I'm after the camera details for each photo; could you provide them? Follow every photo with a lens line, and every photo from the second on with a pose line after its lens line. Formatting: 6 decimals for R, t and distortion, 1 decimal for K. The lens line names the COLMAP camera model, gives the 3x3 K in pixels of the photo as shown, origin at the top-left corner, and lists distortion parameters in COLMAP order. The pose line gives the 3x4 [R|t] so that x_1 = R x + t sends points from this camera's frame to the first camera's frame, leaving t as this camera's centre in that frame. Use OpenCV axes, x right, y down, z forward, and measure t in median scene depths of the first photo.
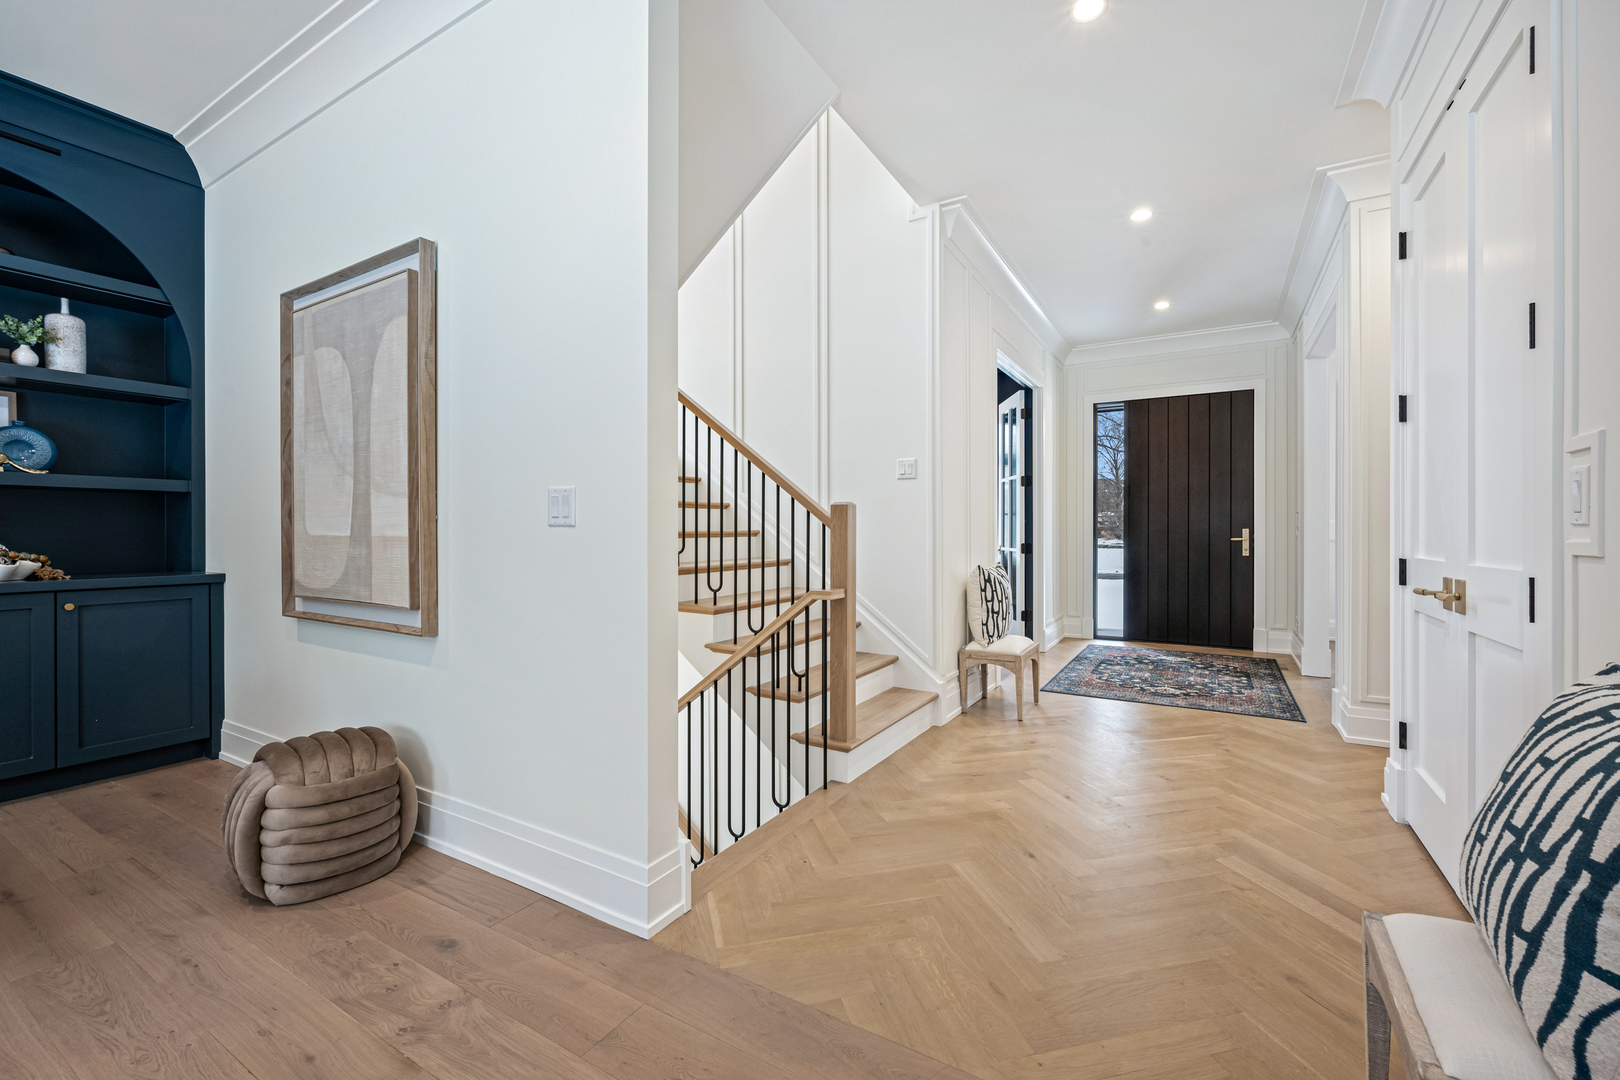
lens RADIAL K [[669.2, 0, 798.3], [0, 669.2, 540.8], [0, 0, 1]] dist [-0.001733, -0.000953]
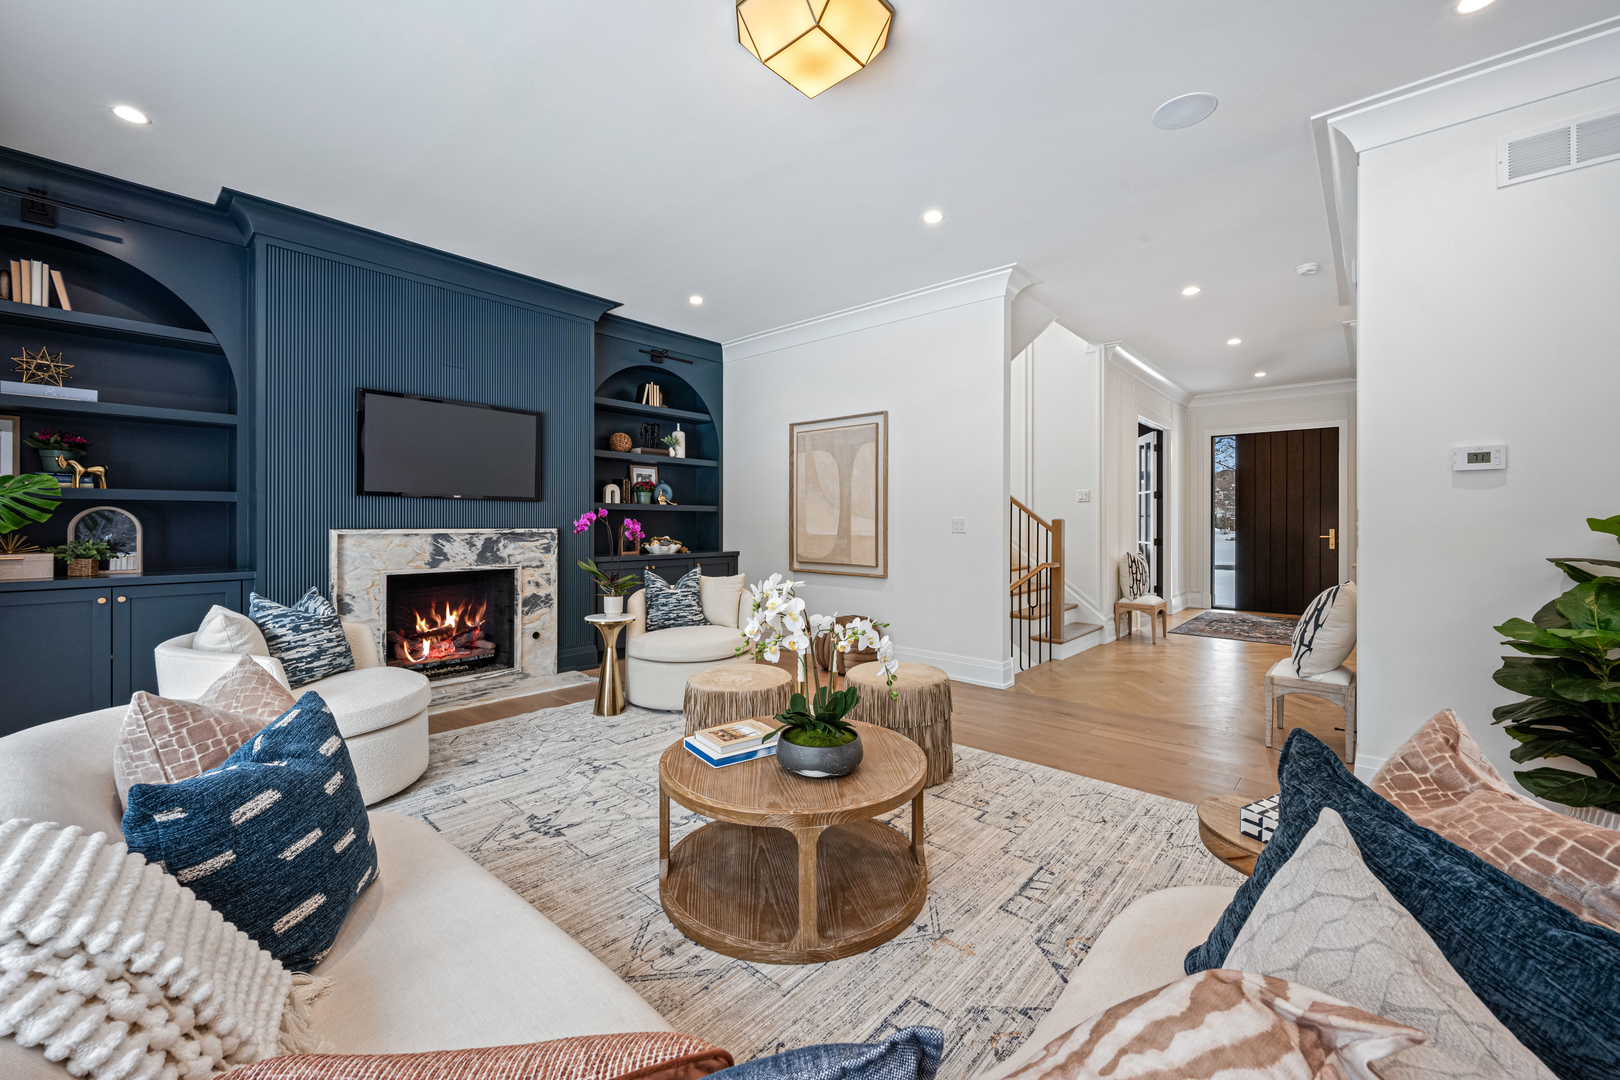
lens RADIAL K [[635.6, 0, 805.1], [0, 635.6, 525.3], [0, 0, 1]] dist [-0.001356, -0.000264]
pose [[0.984184, 0.004544, -0.177089, -0.250687], [-0.005932, 0.999956, -0.007309, -0.015126], [0.177048, 0.008244, 0.984168, -0.731439]]
